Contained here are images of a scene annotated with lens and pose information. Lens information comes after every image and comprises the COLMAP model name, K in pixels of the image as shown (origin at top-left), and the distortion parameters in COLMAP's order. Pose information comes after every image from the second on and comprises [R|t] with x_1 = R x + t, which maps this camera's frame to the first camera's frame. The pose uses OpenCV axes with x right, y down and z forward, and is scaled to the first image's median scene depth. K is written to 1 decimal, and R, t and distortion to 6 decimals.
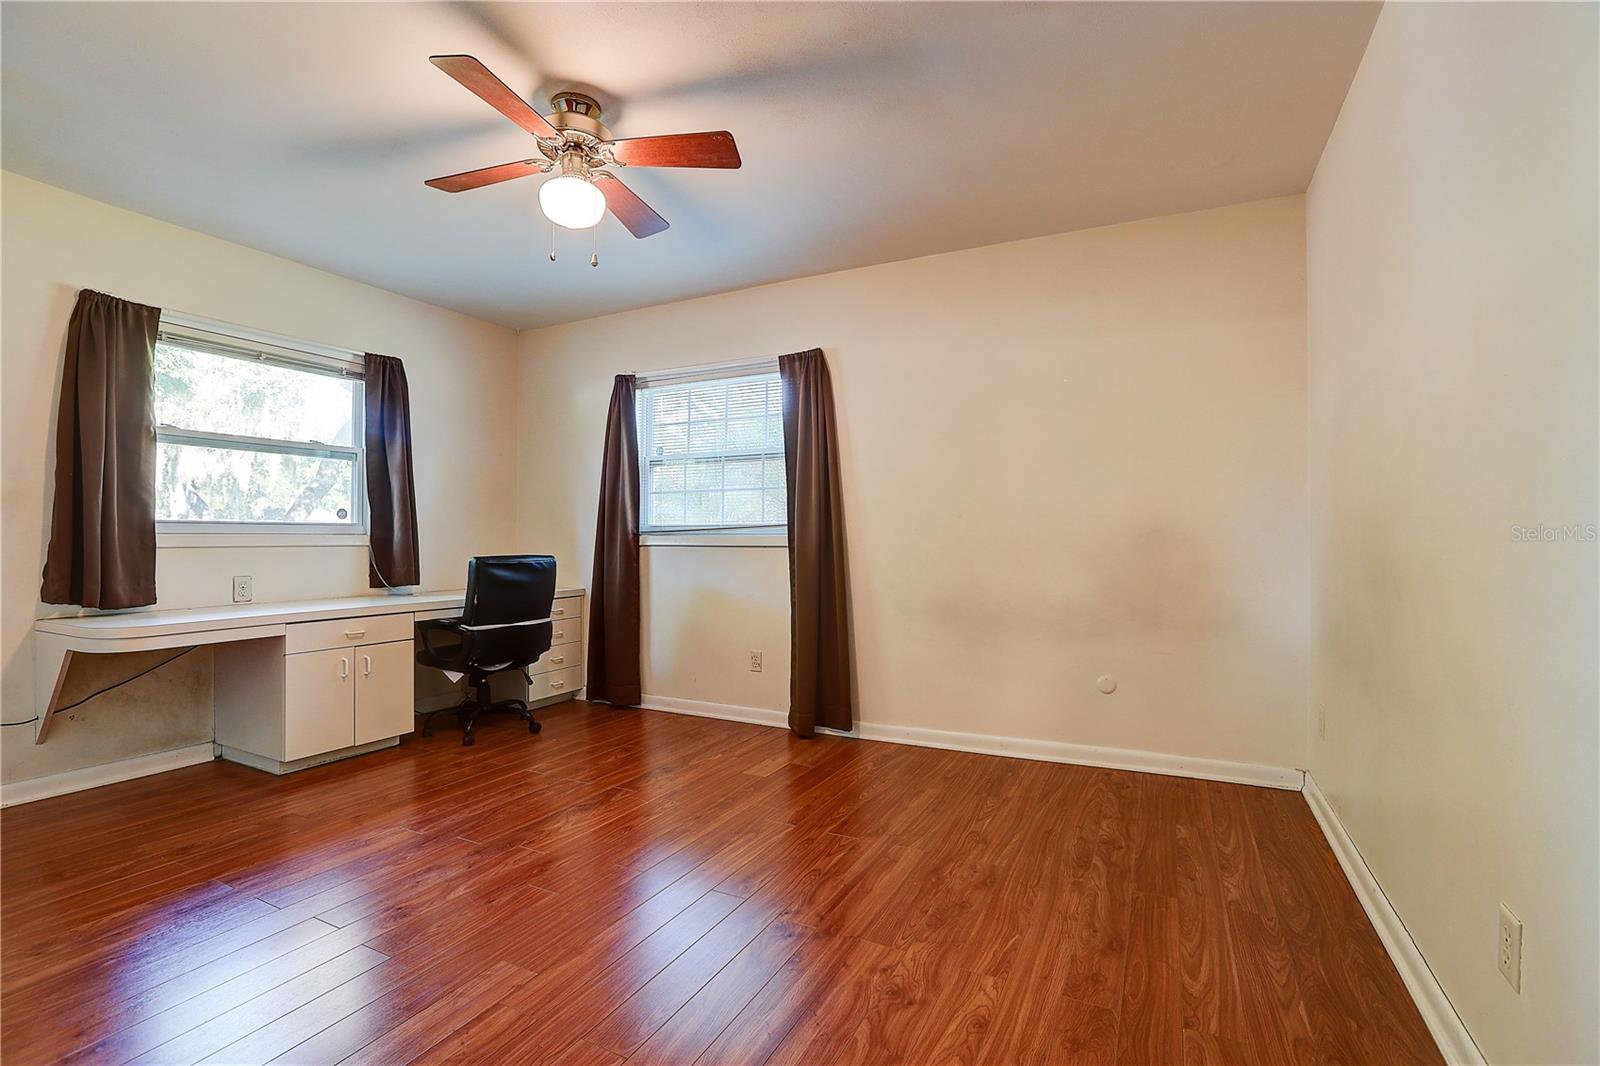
lens RADIAL K [[727.5, 0, 798.2], [0, 727.5, 531.9], [0, 0, 1]] dist [-0.046835, 0.012815]
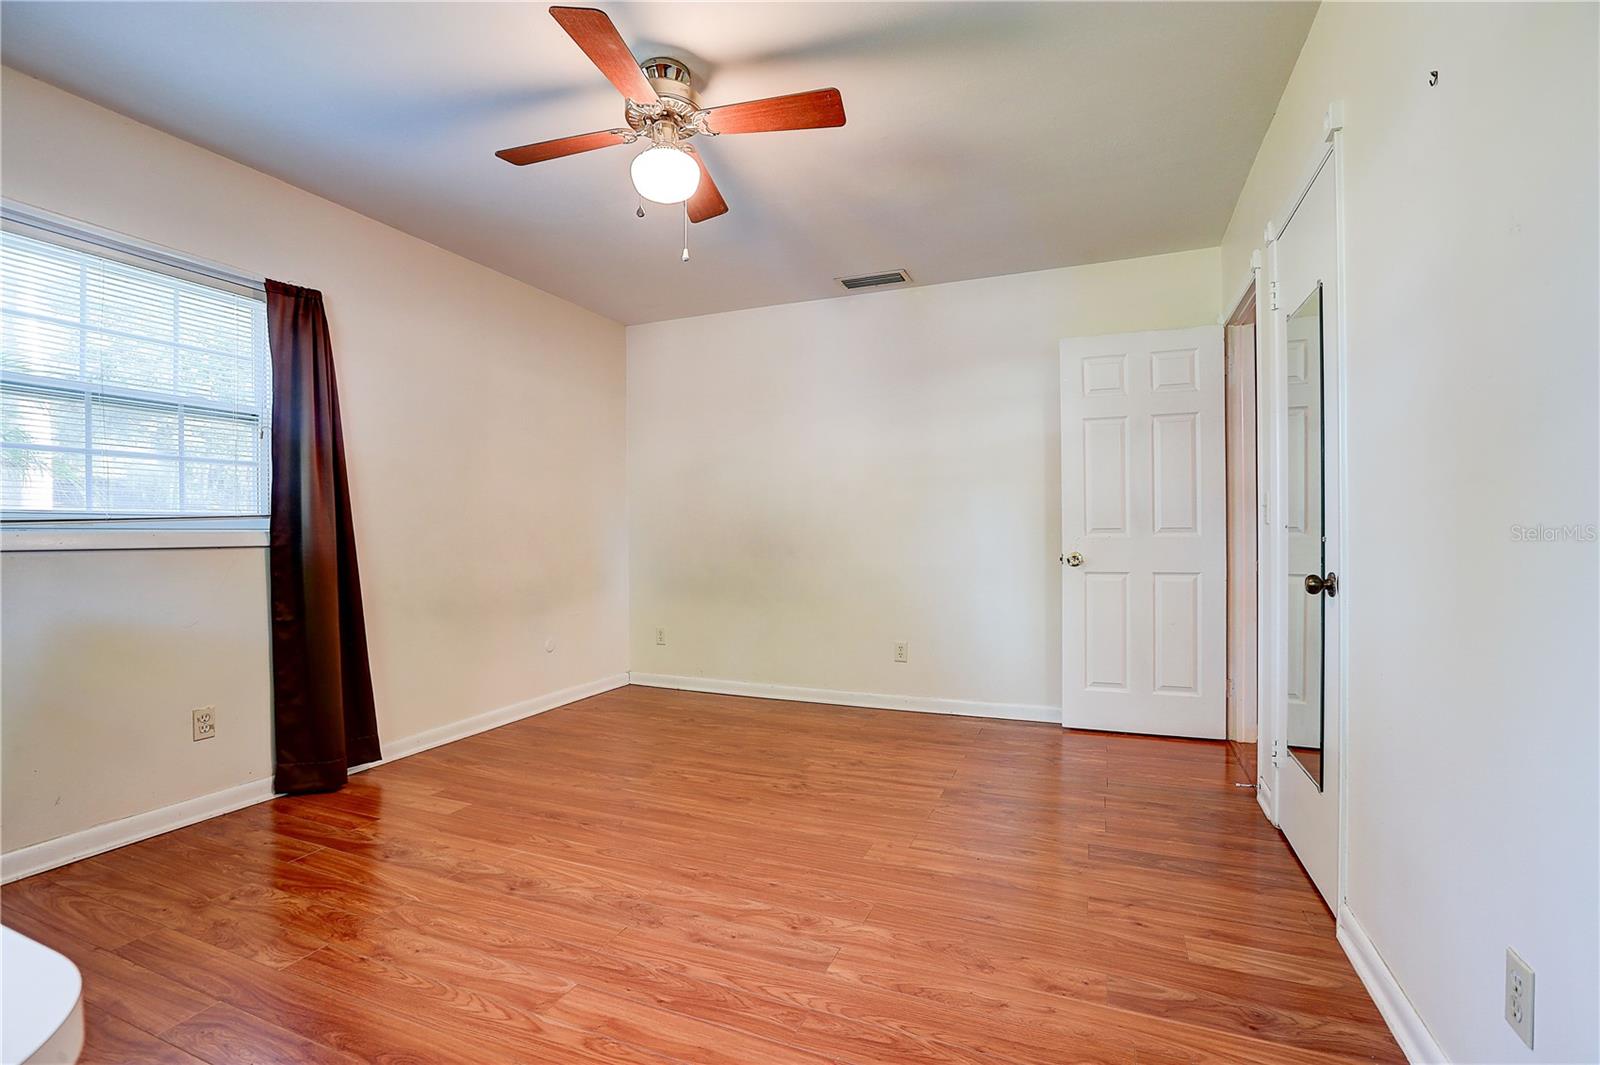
lens RADIAL K [[727.5, 0, 794.7], [0, 727.5, 533.0], [0, 0, 1]] dist [-0.046835, 0.012815]
pose [[-0.067025, -0.002277, 0.997749, -1.060322], [-0.006368, 0.999978, 0.001854, 0.003046], [-0.997731, -0.006230, -0.067038, 0.748980]]
